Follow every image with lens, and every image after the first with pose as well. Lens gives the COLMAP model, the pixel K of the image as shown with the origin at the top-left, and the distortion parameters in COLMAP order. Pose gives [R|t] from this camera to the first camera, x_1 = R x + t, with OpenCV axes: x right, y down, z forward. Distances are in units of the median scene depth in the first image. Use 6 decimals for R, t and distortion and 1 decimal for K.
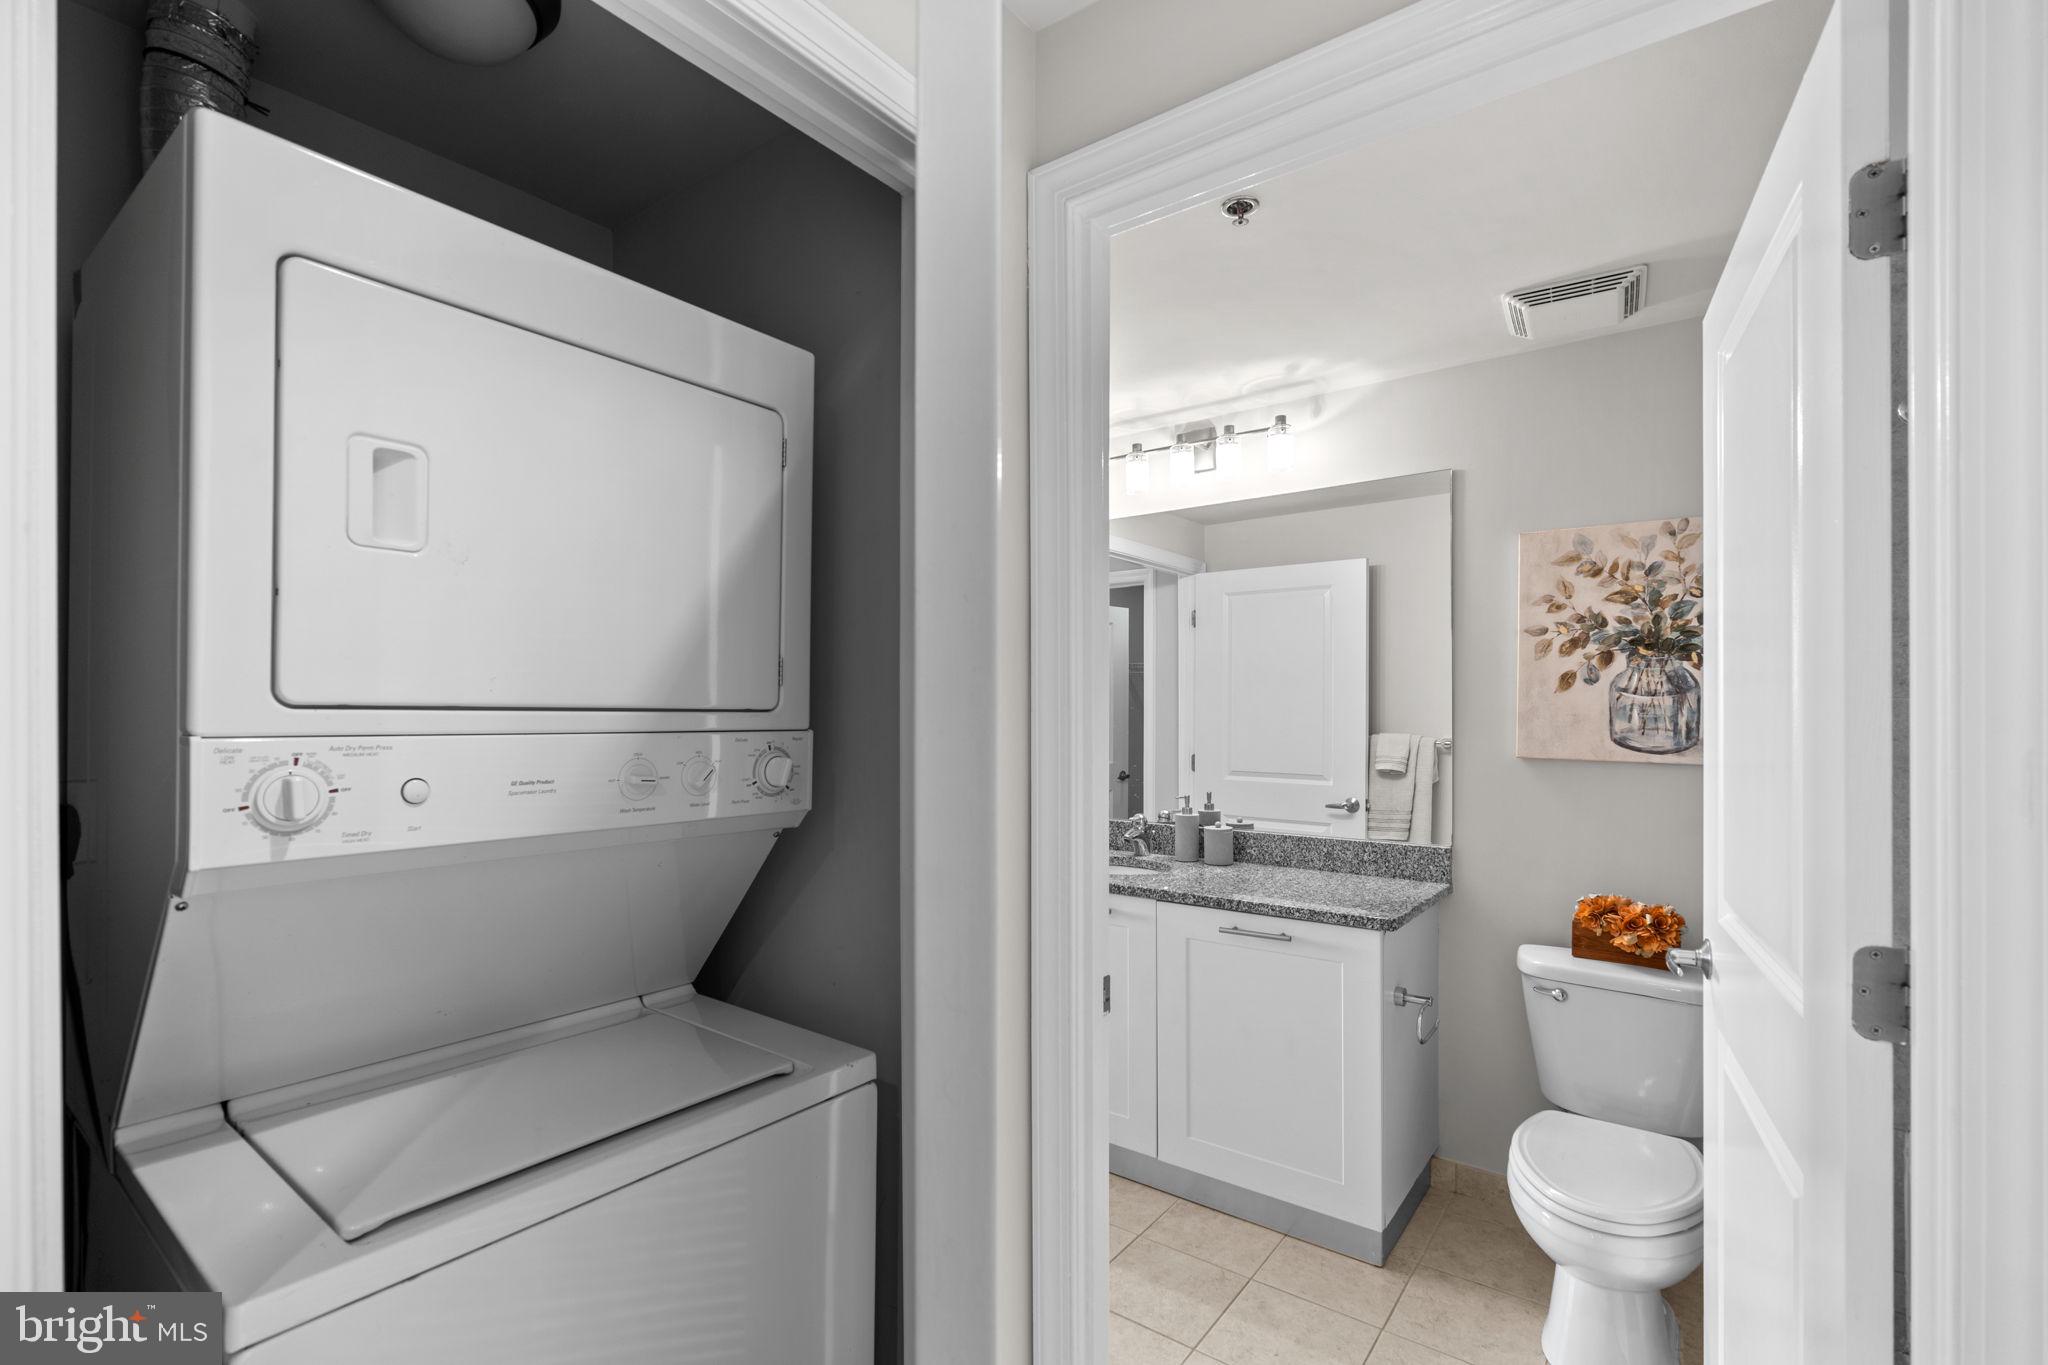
lens RADIAL K [[930.3, 0, 1020.4], [0, 930.3, 697.0], [0, 0, 1]] dist [0.005125, -0.000552]
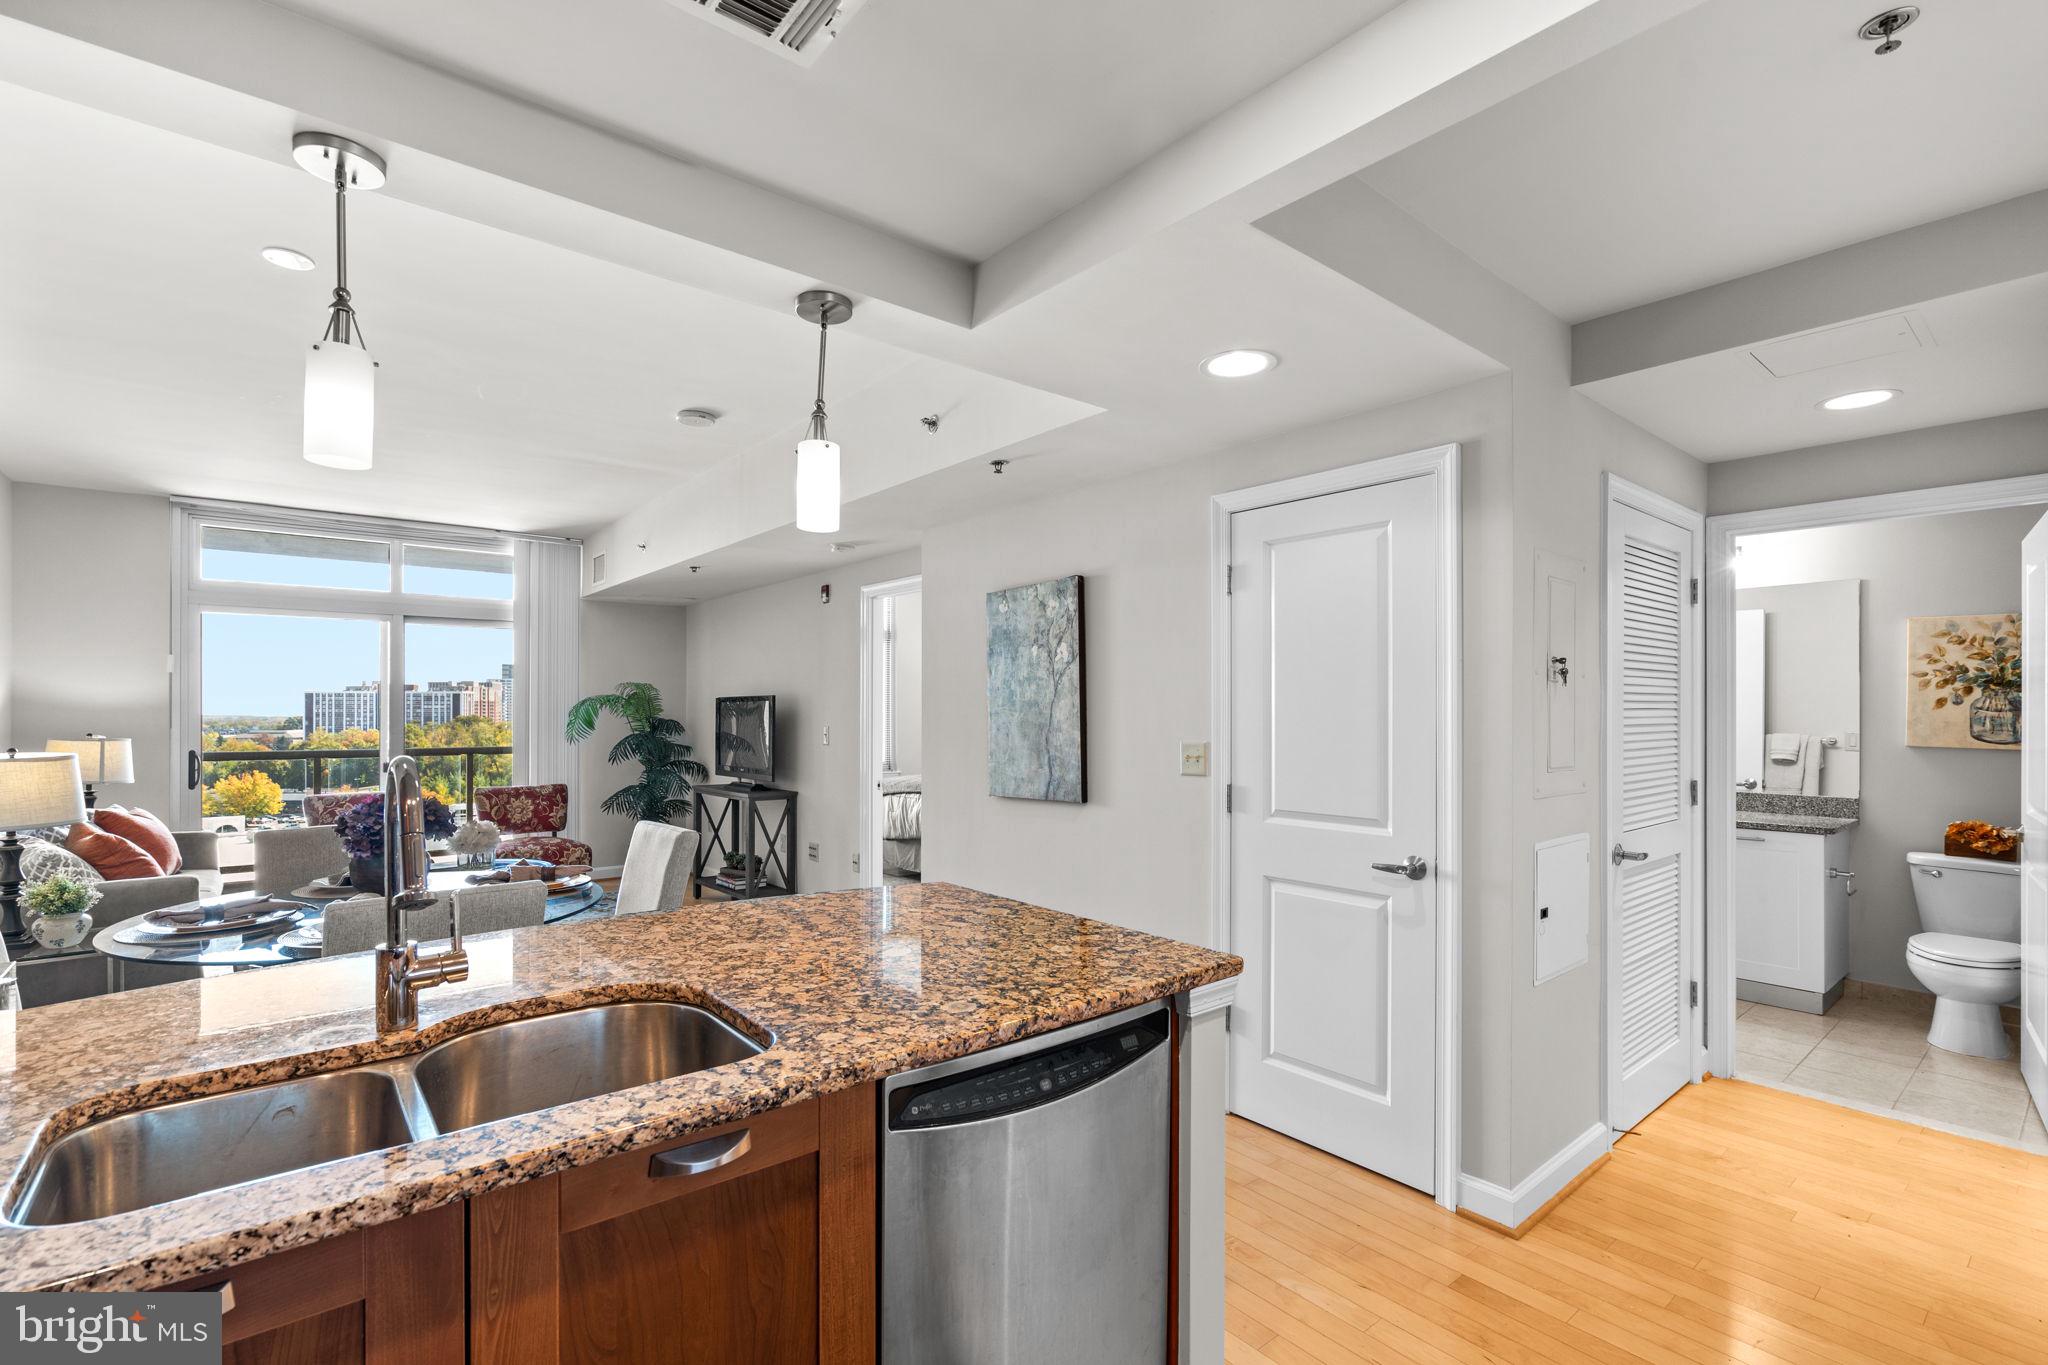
lens RADIAL K [[930.3, 0, 1028.2], [0, 930.3, 699.0], [0, 0, 1]] dist [0.005125, -0.000552]
pose [[0.973822, 0.001533, -0.227307, -0.711223], [-0.000706, 0.999993, 0.003720, -0.030759], [0.227311, -0.003462, 0.973816, -1.142665]]
